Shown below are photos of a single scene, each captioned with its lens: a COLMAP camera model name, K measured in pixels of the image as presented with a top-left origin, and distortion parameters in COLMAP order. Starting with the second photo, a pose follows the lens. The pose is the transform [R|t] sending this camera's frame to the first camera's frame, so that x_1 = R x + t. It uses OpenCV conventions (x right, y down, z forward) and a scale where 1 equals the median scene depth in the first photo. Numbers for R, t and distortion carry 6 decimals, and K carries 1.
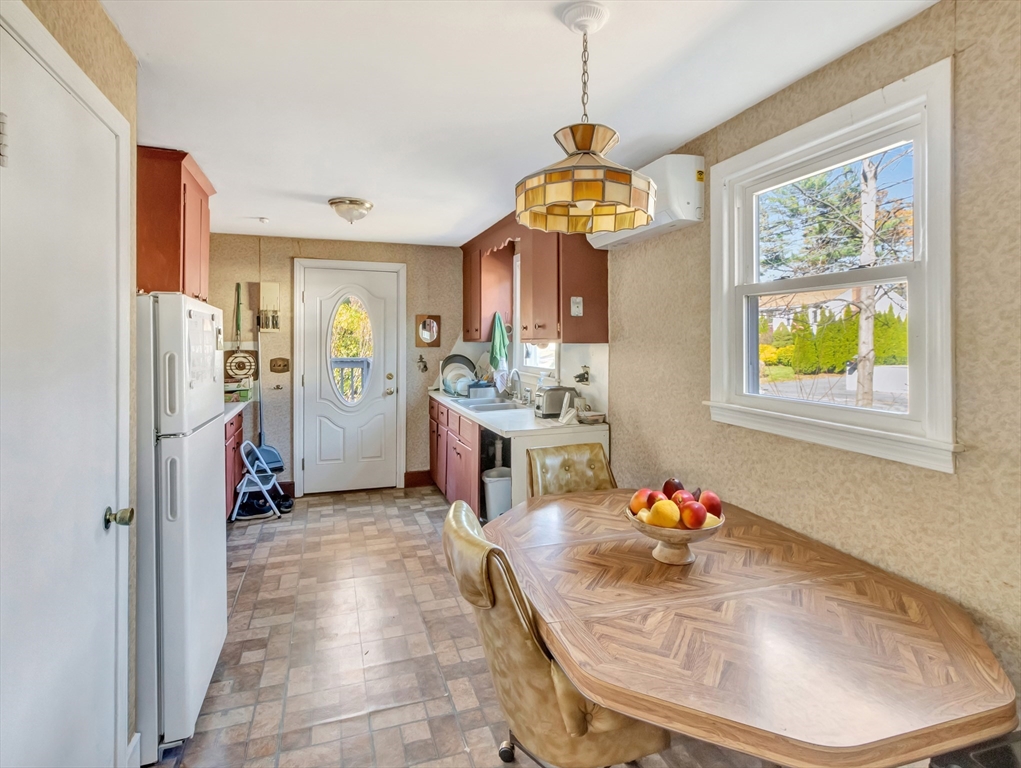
lens RADIAL K [[525.8, 0, 516.1], [0, 525.8, 348.6], [0, 0, 1]] dist [0.008234, -0.002492]
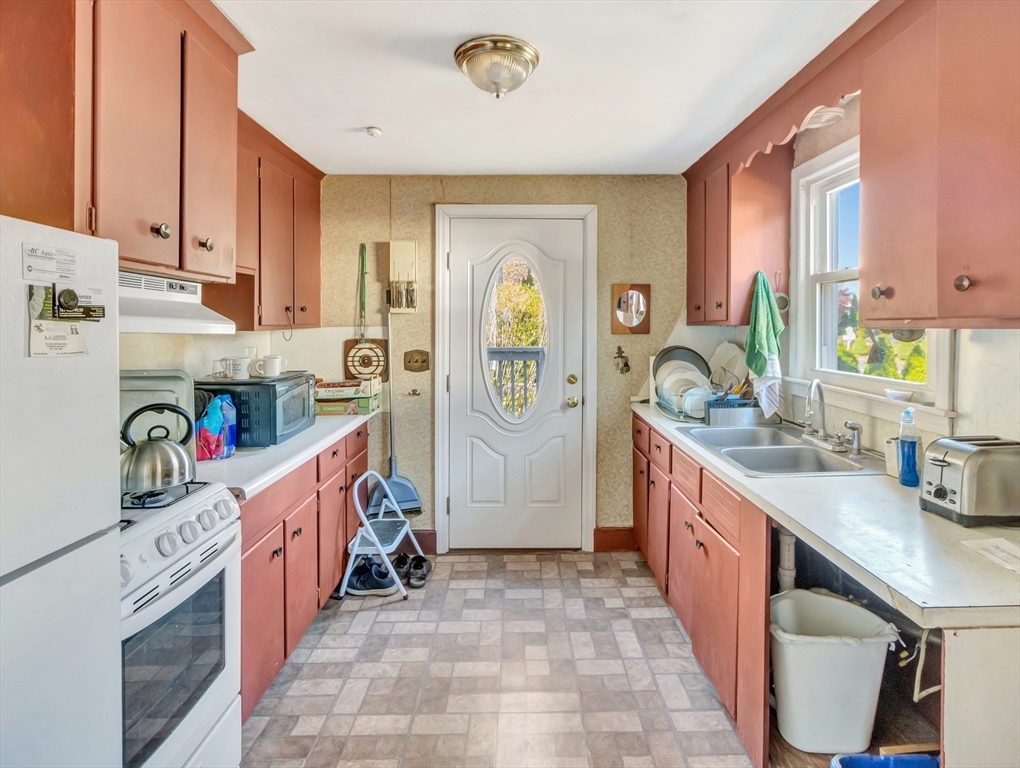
lens RADIAL K [[525.3, 0, 522.3], [0, 525.3, 337.9], [0, 0, 1]] dist [0.008234, -0.002492]
pose [[0.944435, 0.003723, -0.328676, -0.091405], [-0.000228, 0.999943, 0.010672, -0.005920], [0.328697, -0.010004, 0.944383, 0.395457]]
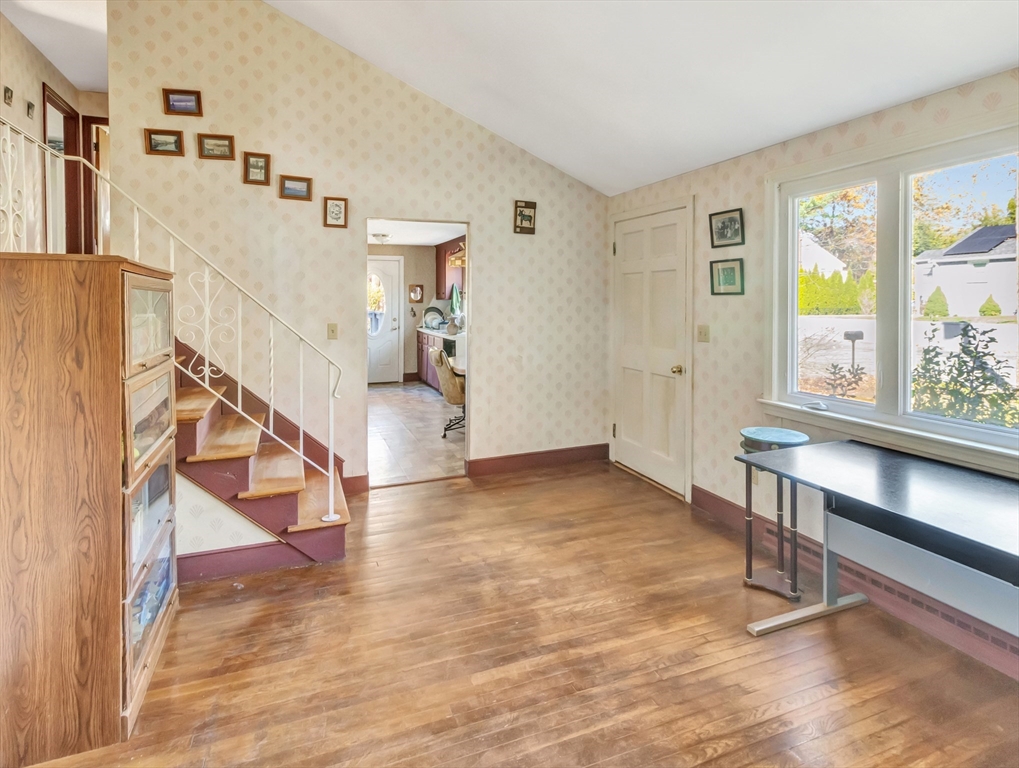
lens RADIAL K [[524.7, 0, 520.9], [0, 524.7, 292.3], [0, 0, 1]] dist [0.008234, -0.002492]
pose [[0.998473, -0.008400, 0.054602, 0.098535], [0.009811, 0.999623, -0.025628, 0.011352], [-0.054366, 0.026124, 0.998179, -0.870951]]
